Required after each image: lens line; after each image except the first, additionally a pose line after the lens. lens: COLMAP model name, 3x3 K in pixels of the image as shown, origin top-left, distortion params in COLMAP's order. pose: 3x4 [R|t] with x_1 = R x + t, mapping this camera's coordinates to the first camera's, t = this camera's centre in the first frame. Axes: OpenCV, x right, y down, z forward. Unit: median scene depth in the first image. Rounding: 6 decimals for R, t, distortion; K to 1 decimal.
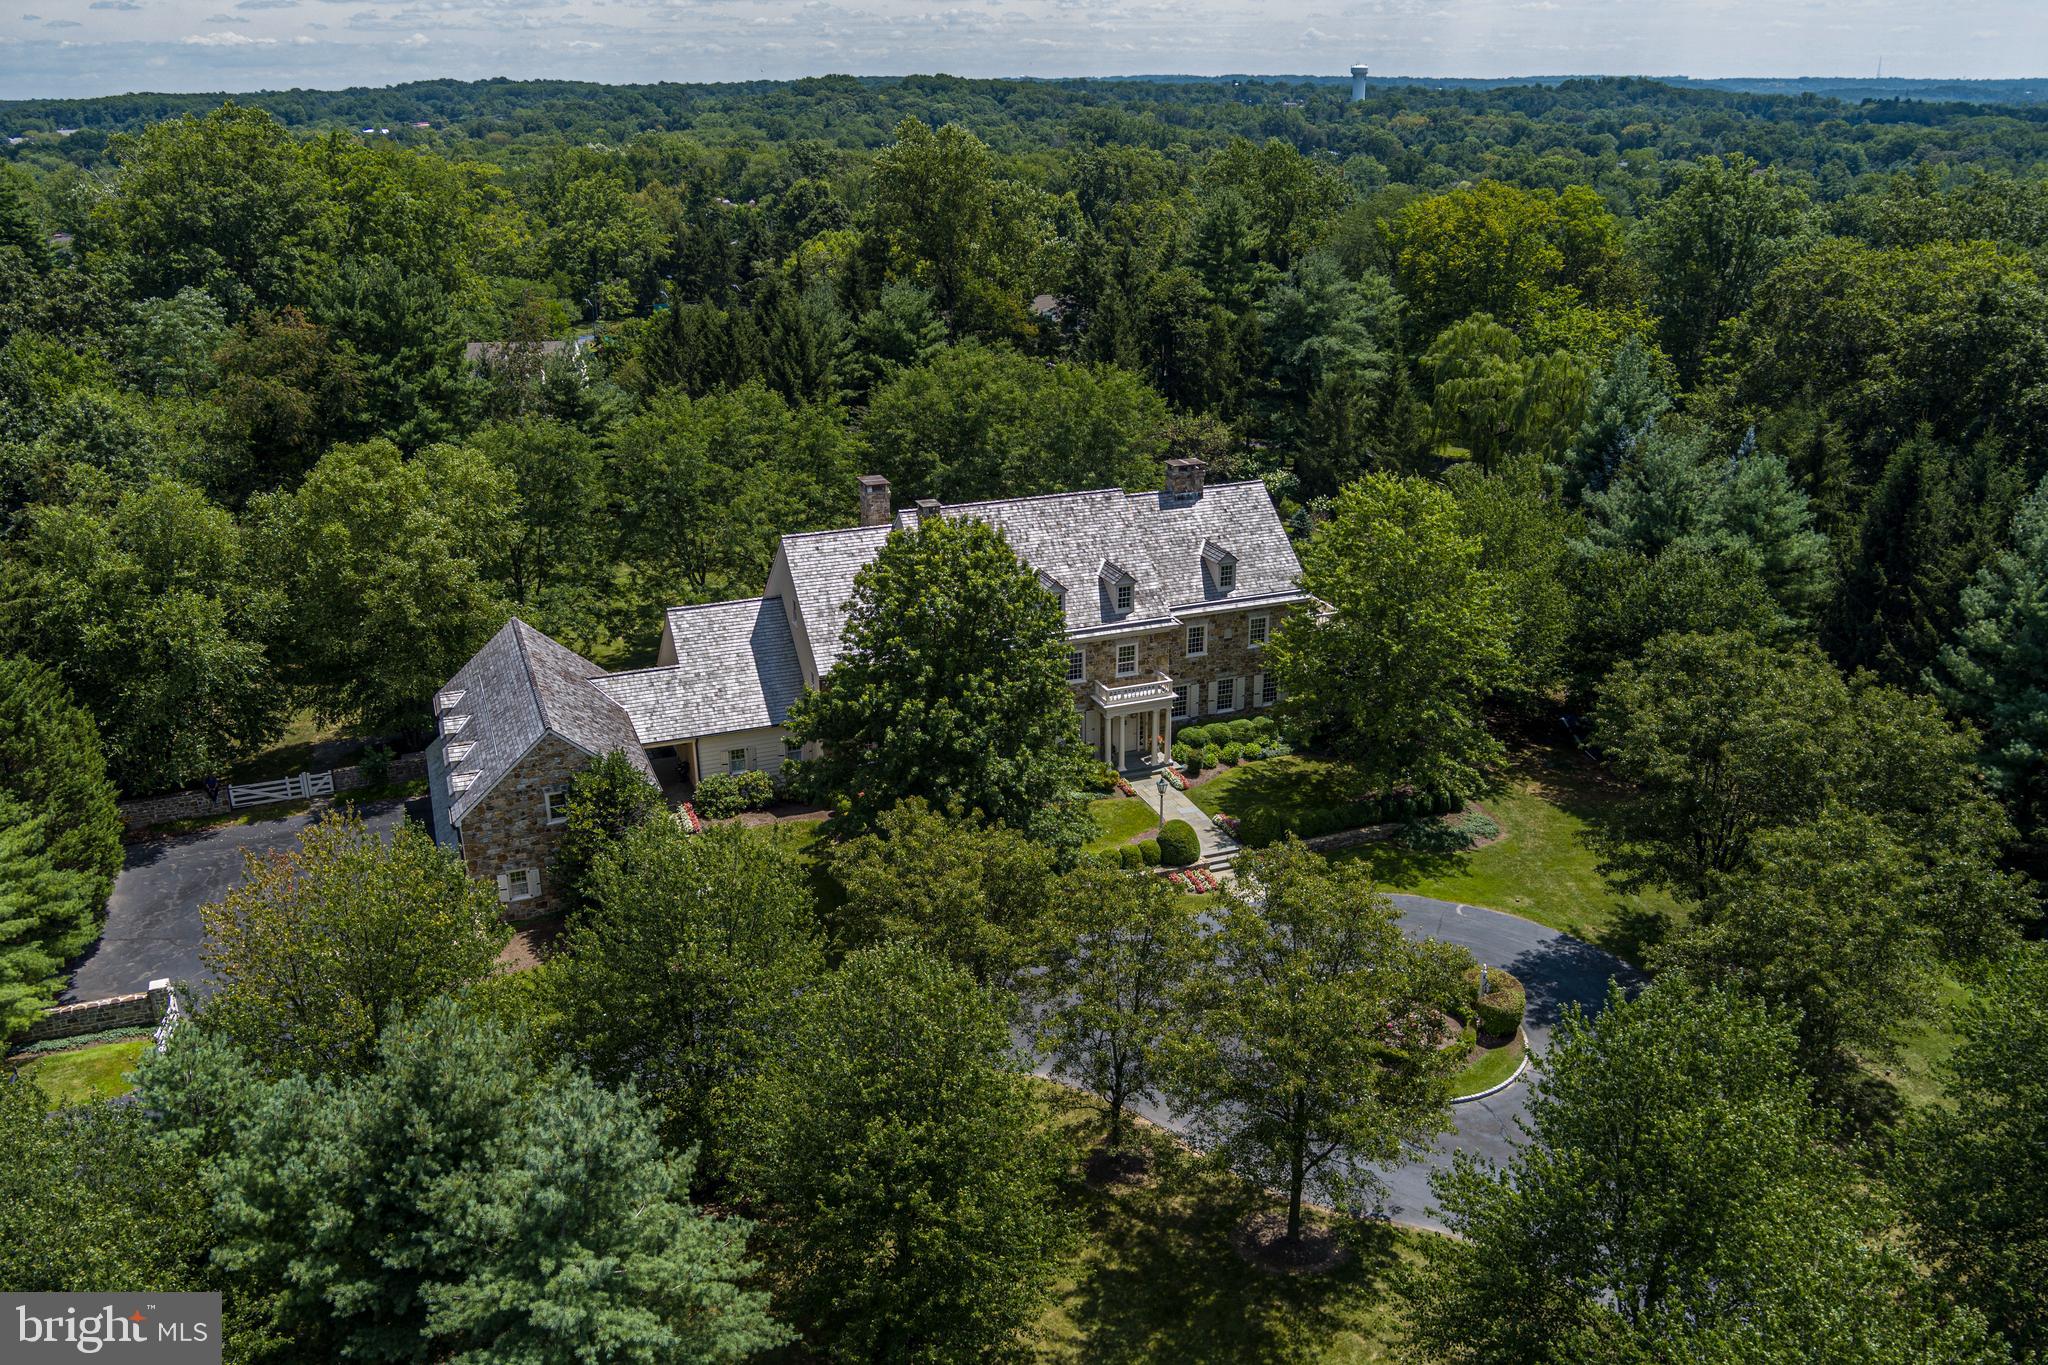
lens RADIAL K [[1660.3, 0, 1024.6], [0, 1660.3, 683.0], [0, 0, 1]] dist [-0.083627, 0.040441]
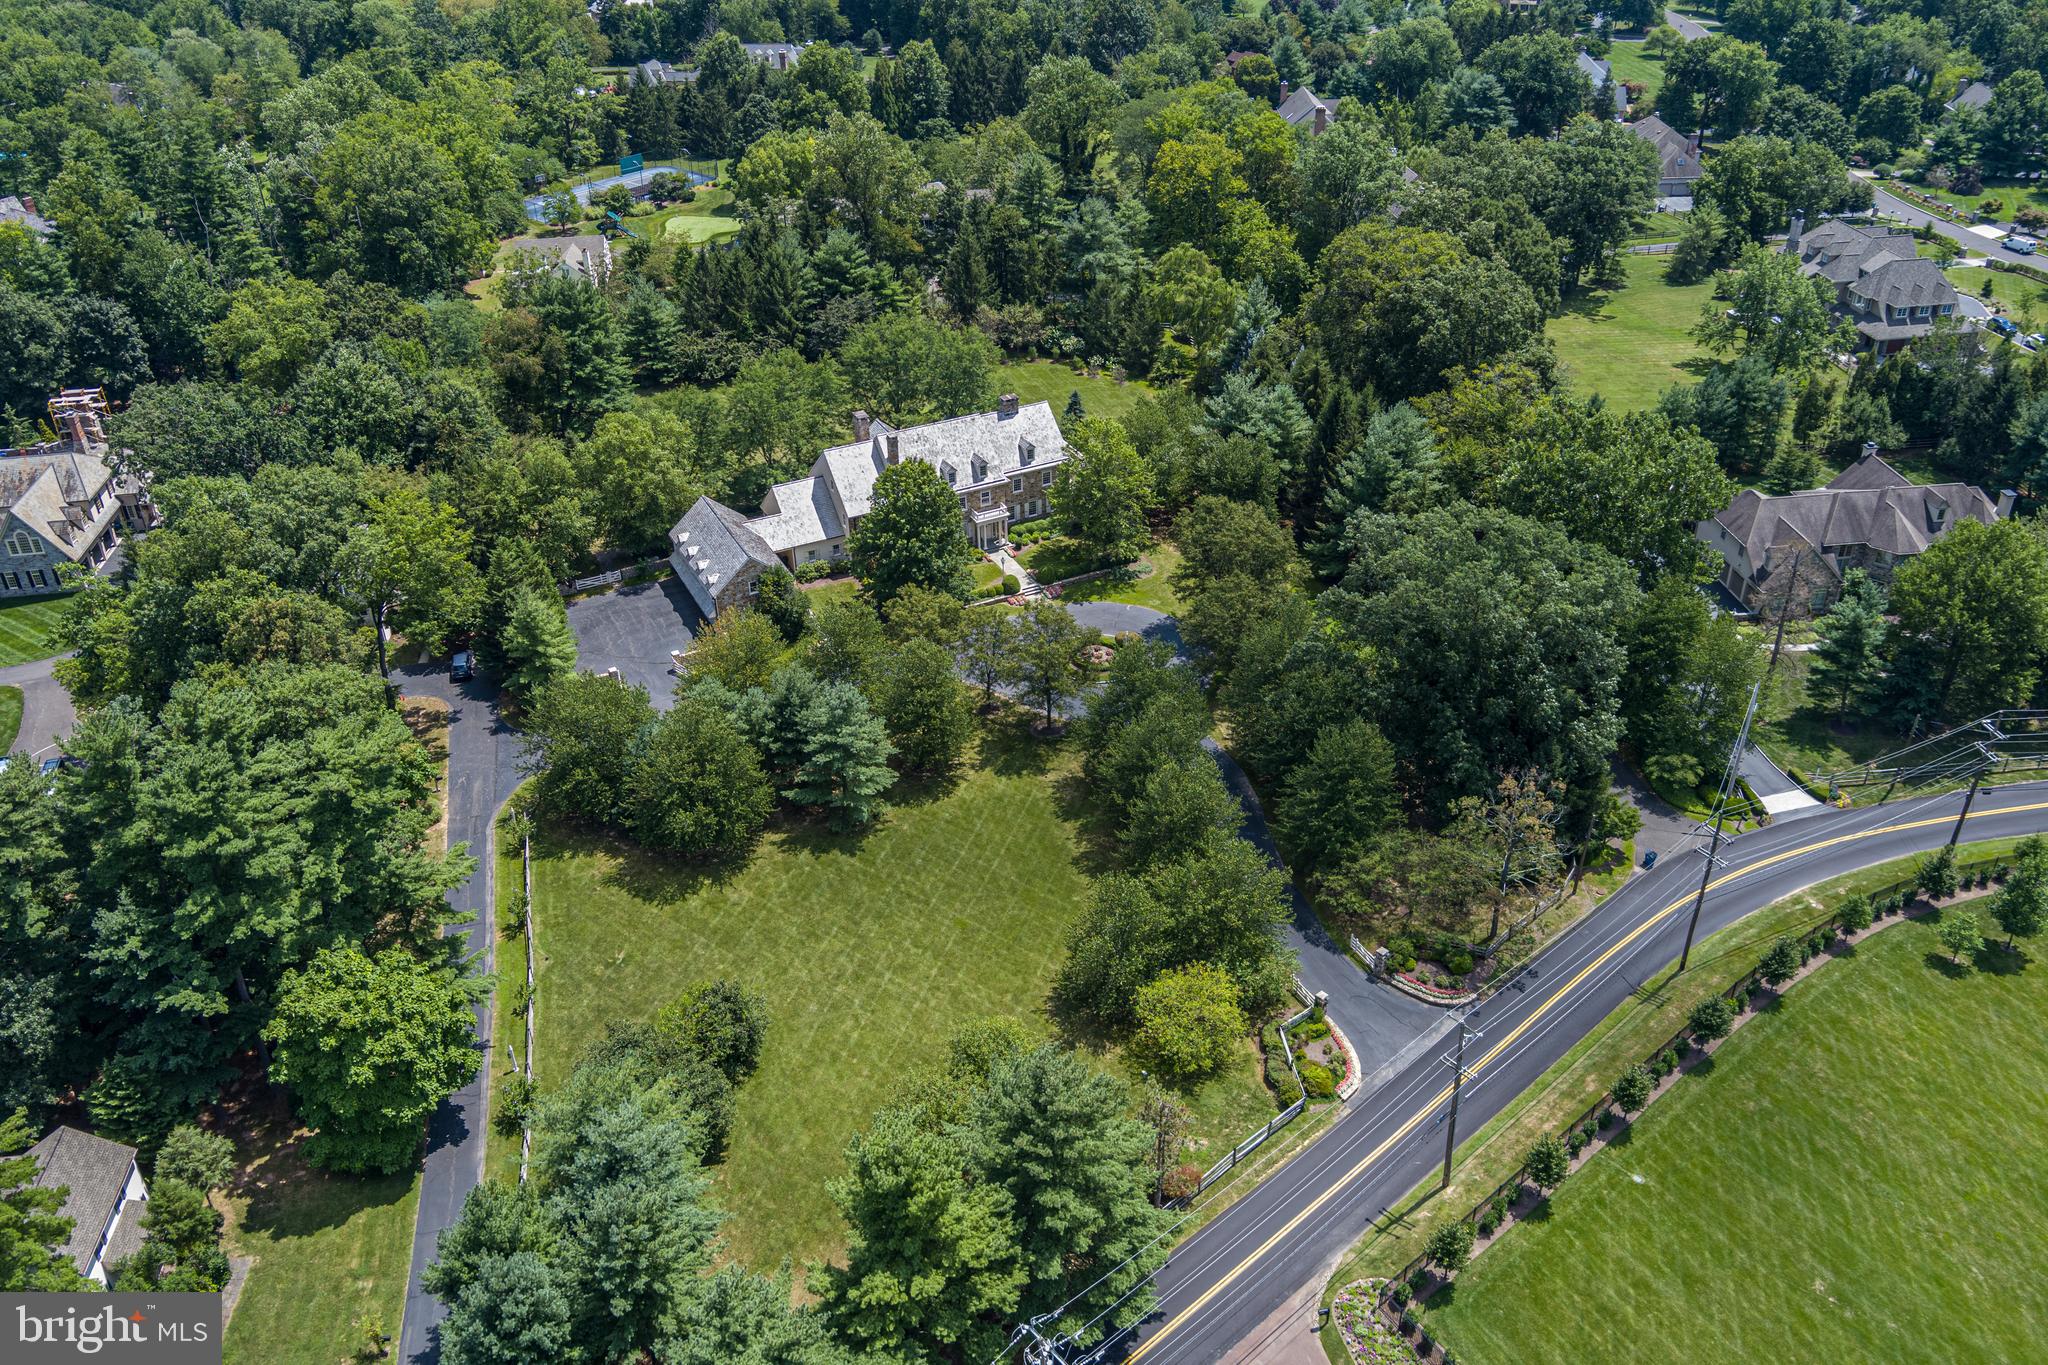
lens RADIAL K [[1660.3, 0, 1027.5], [0, 1660.3, 691.3], [0, 0, 1]] dist [-0.083627, 0.040441]
pose [[0.995704, -0.057856, 0.072296, -0.053654], [0.041477, 0.976736, 0.210395, -0.215465], [-0.082787, -0.206493, 0.974940, -1.143675]]
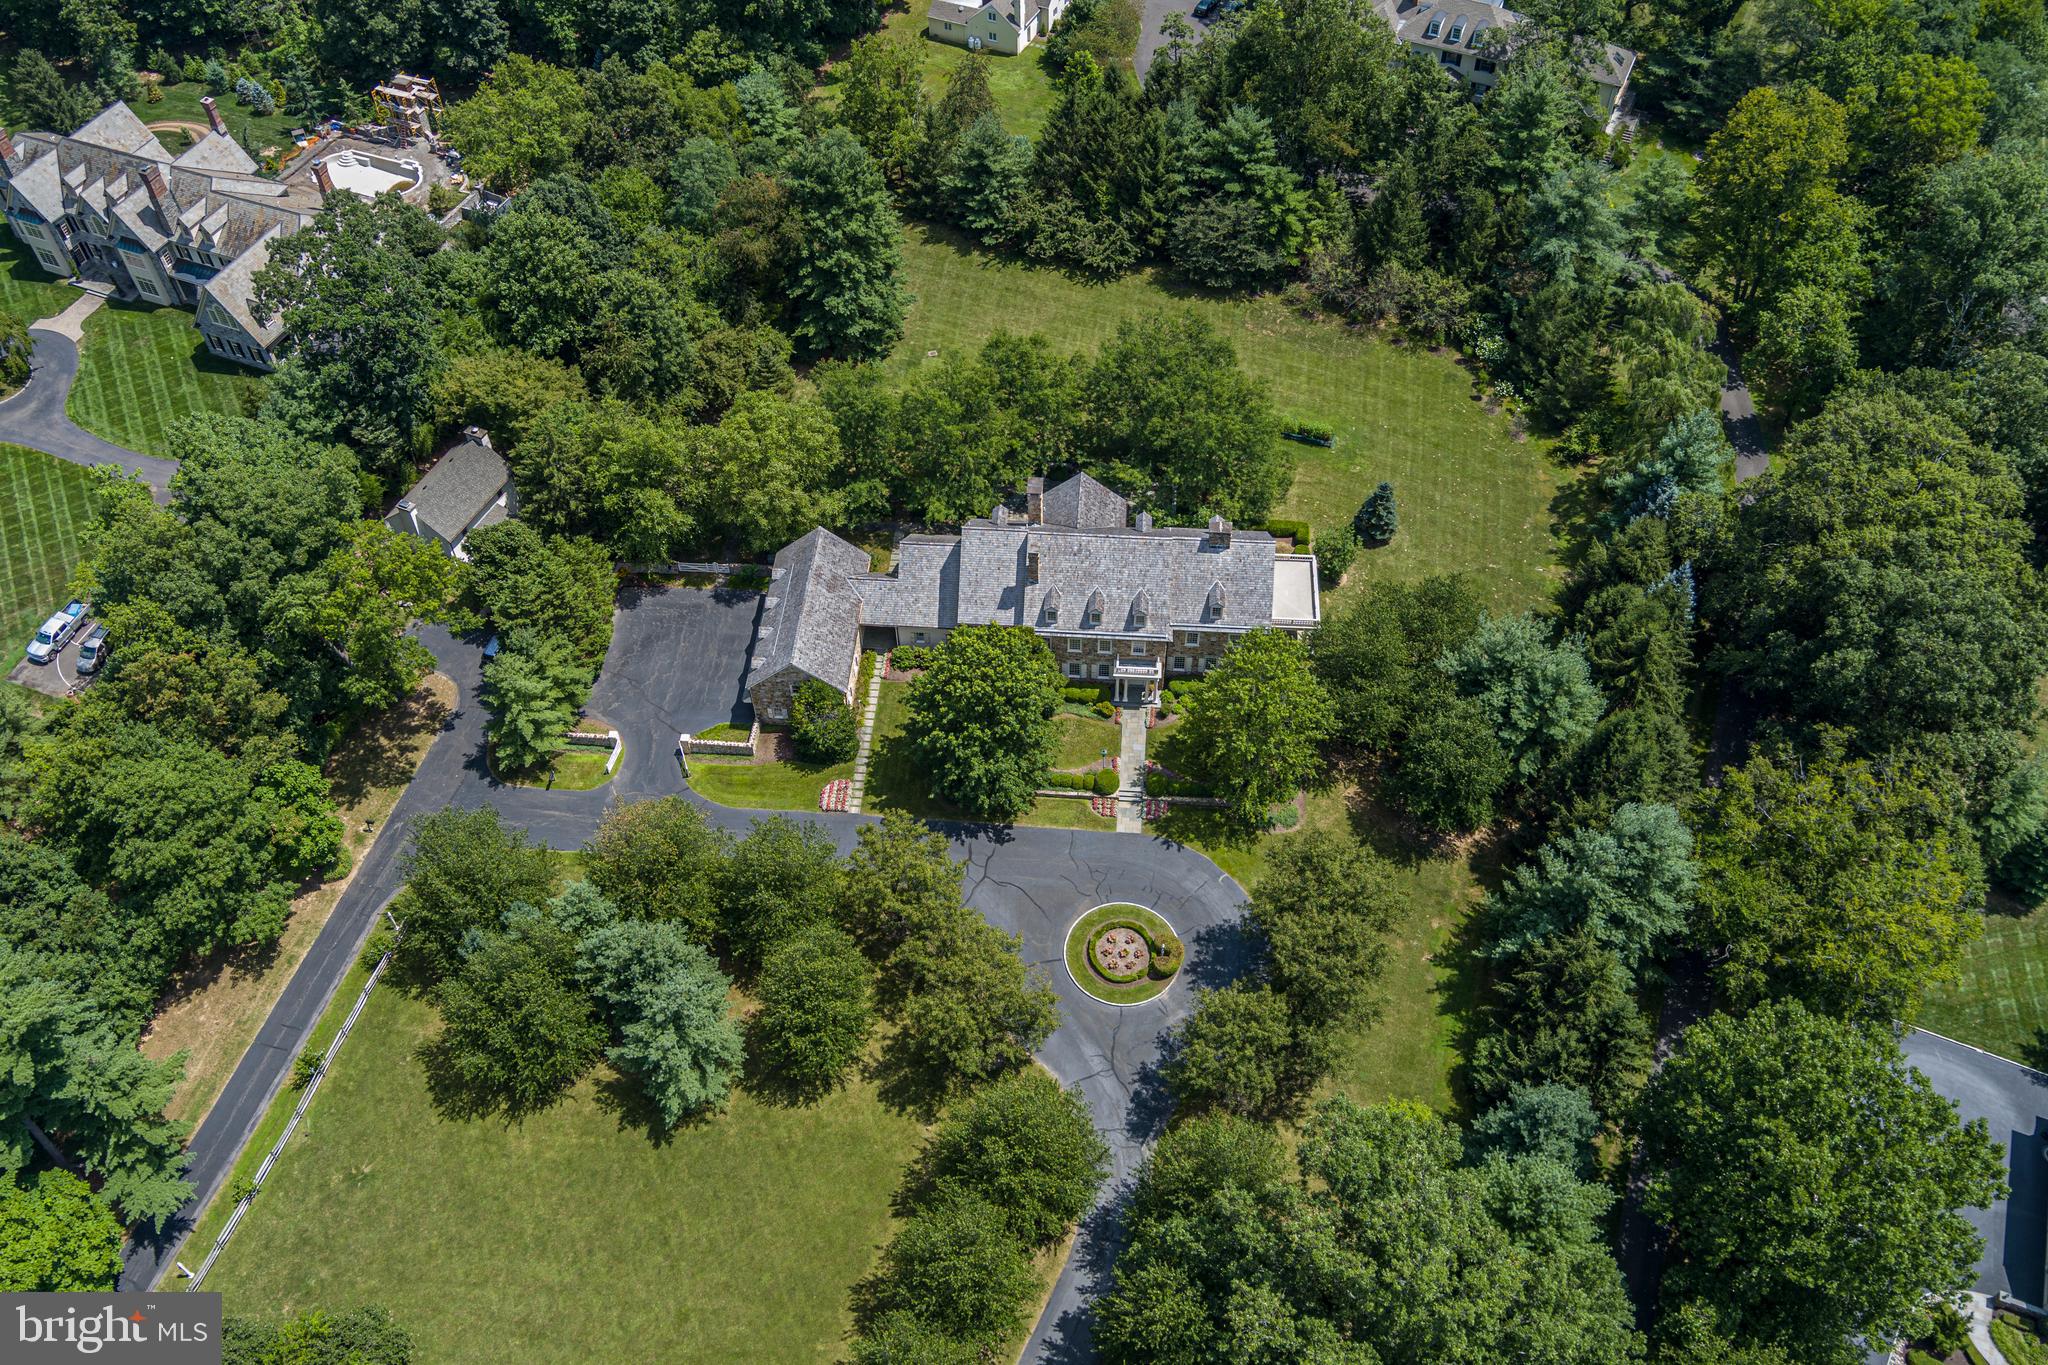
lens RADIAL K [[1660.3, 0, 1023.1], [0, 1660.3, 680.1], [0, 0, 1]] dist [-0.083627, 0.040441]
pose [[0.903735, 0.330692, -0.271855, 0.414512], [-0.146824, 0.835957, 0.528790, -0.840891], [0.402126, -0.437971, 0.804037, -0.414838]]
